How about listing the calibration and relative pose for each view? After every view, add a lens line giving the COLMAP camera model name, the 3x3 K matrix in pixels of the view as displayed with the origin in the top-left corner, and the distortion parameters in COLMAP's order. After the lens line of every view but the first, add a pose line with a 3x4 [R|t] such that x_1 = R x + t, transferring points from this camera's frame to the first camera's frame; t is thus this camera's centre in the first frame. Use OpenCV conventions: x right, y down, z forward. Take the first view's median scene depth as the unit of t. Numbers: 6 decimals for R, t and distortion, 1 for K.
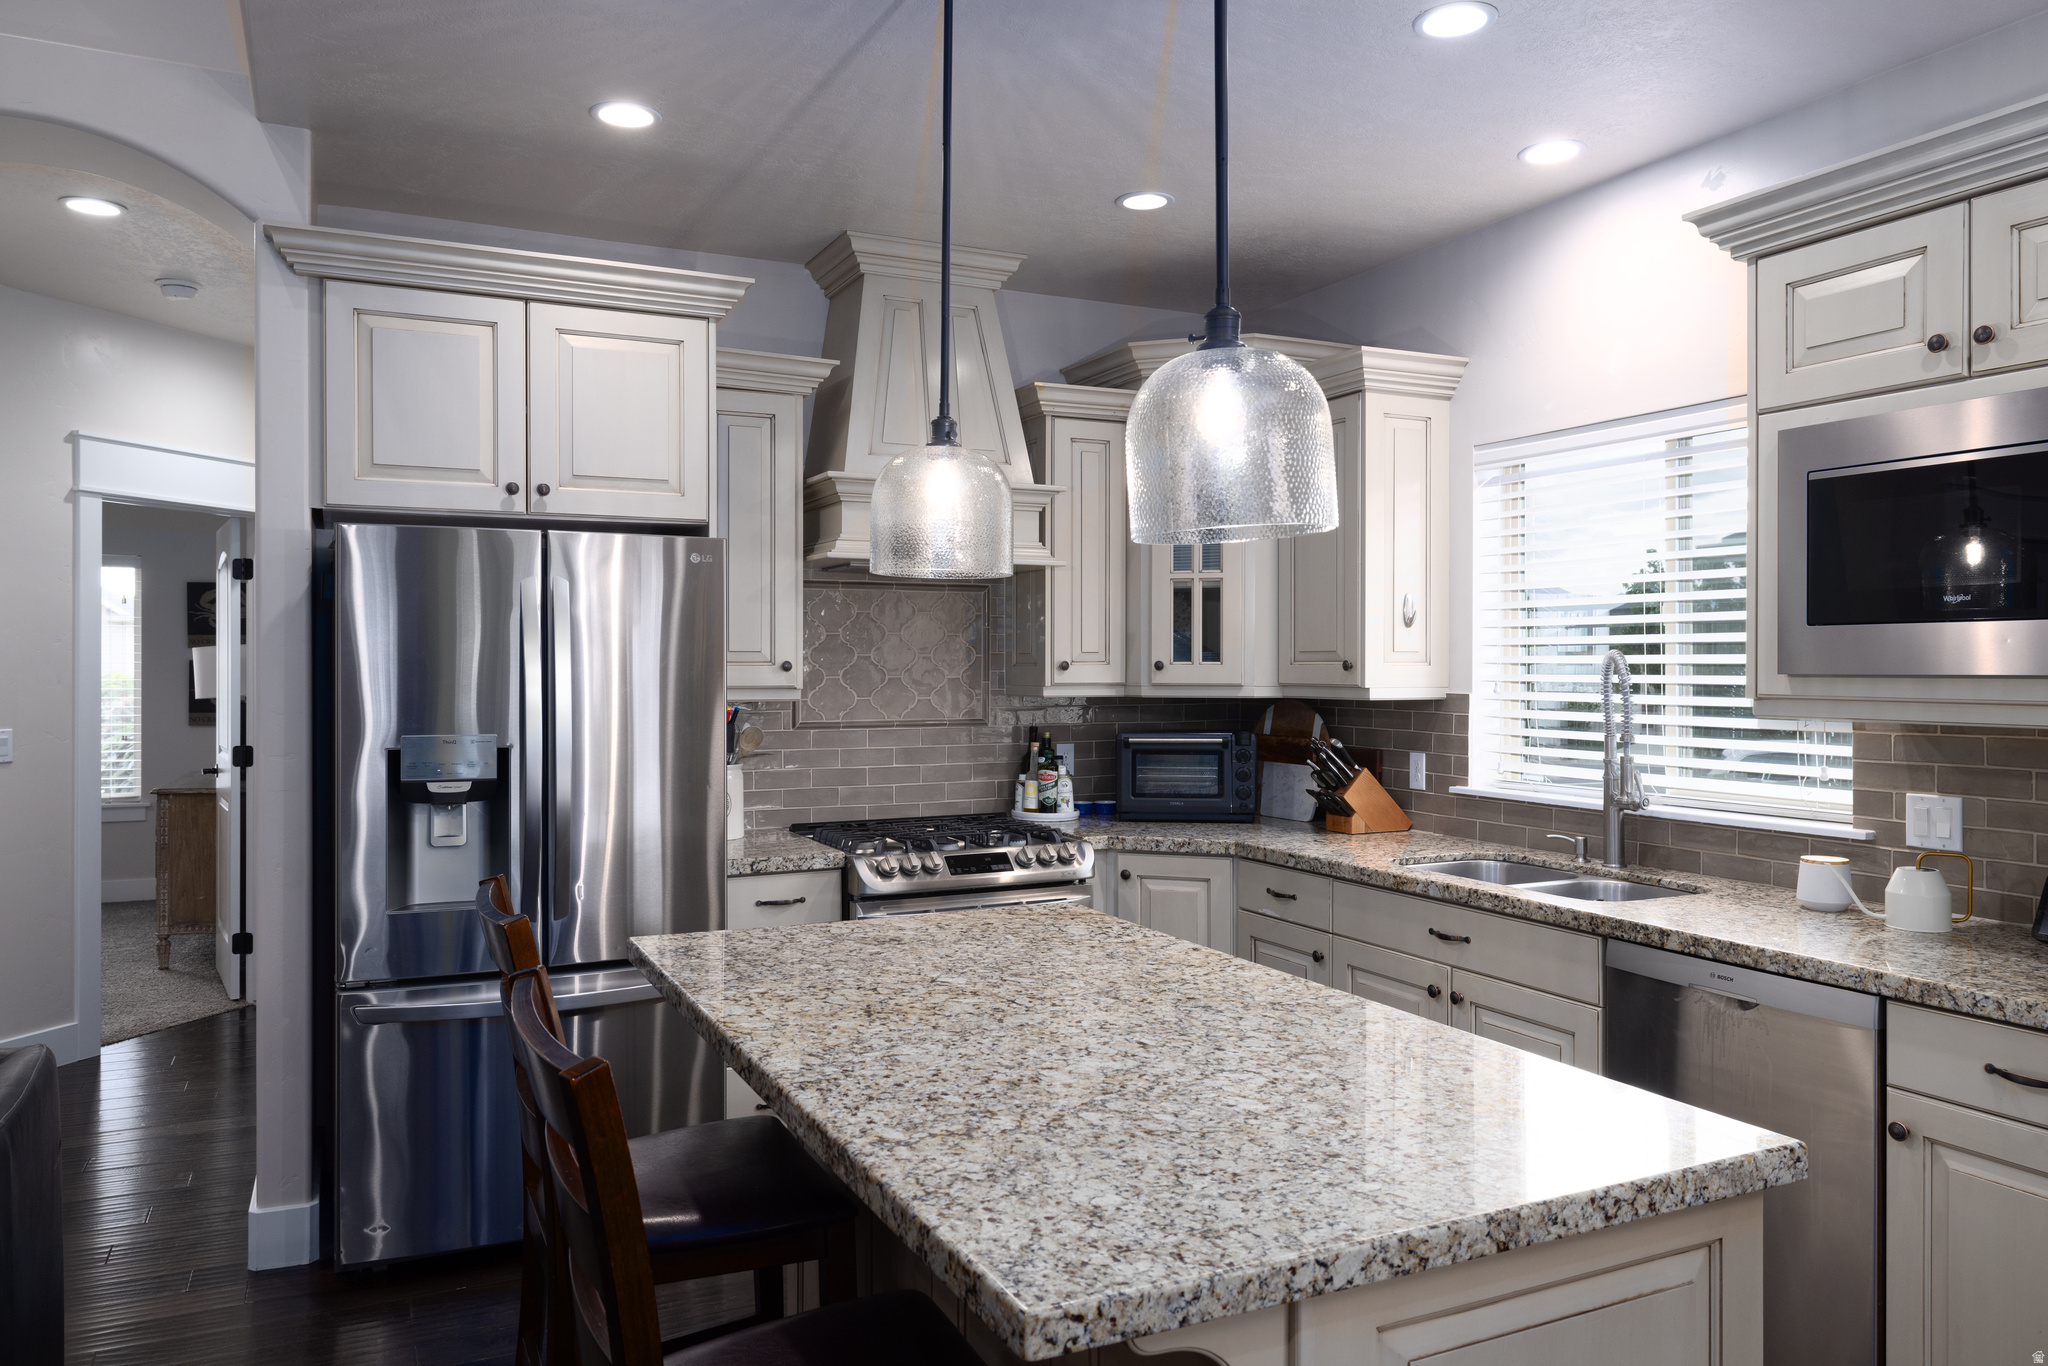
lens RADIAL K [[1402.3, 0, 1030.3], [0, 1402.3, 679.7], [0, 0, 1]] dist [-0.005070, -0.000387]
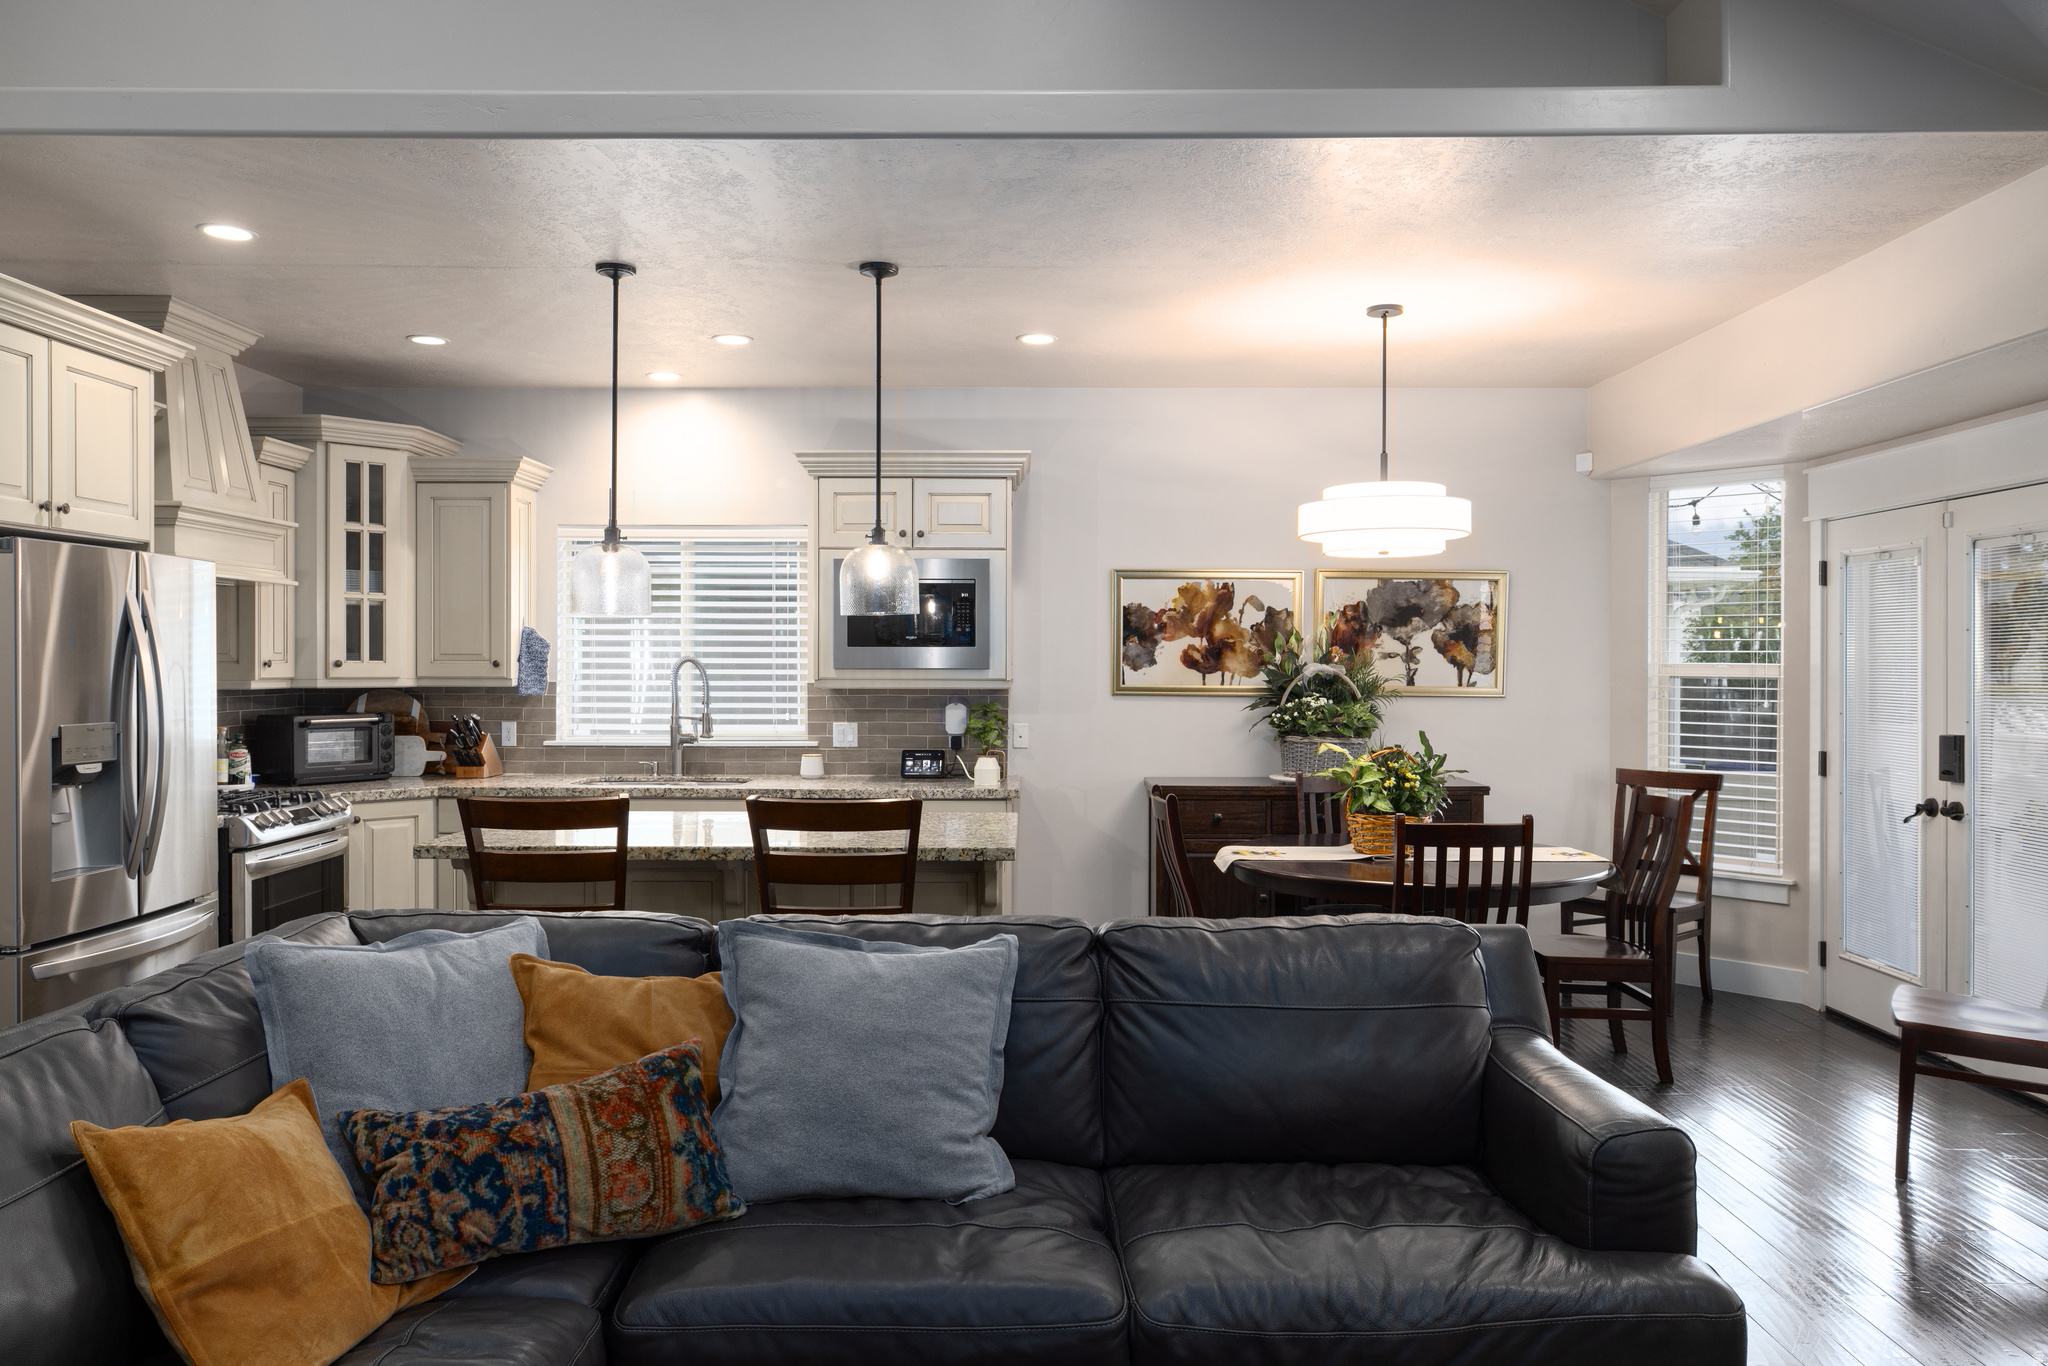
lens RADIAL K [[1402.3, 0, 1021.1], [0, 1402.3, 681.5], [0, 0, 1]] dist [-0.005070, -0.000387]
pose [[0.441640, -0.010654, 0.897129, -0.859221], [0.007195, 0.999939, 0.008333, 0.000311], [-0.897164, 0.002774, 0.441690, -0.161687]]
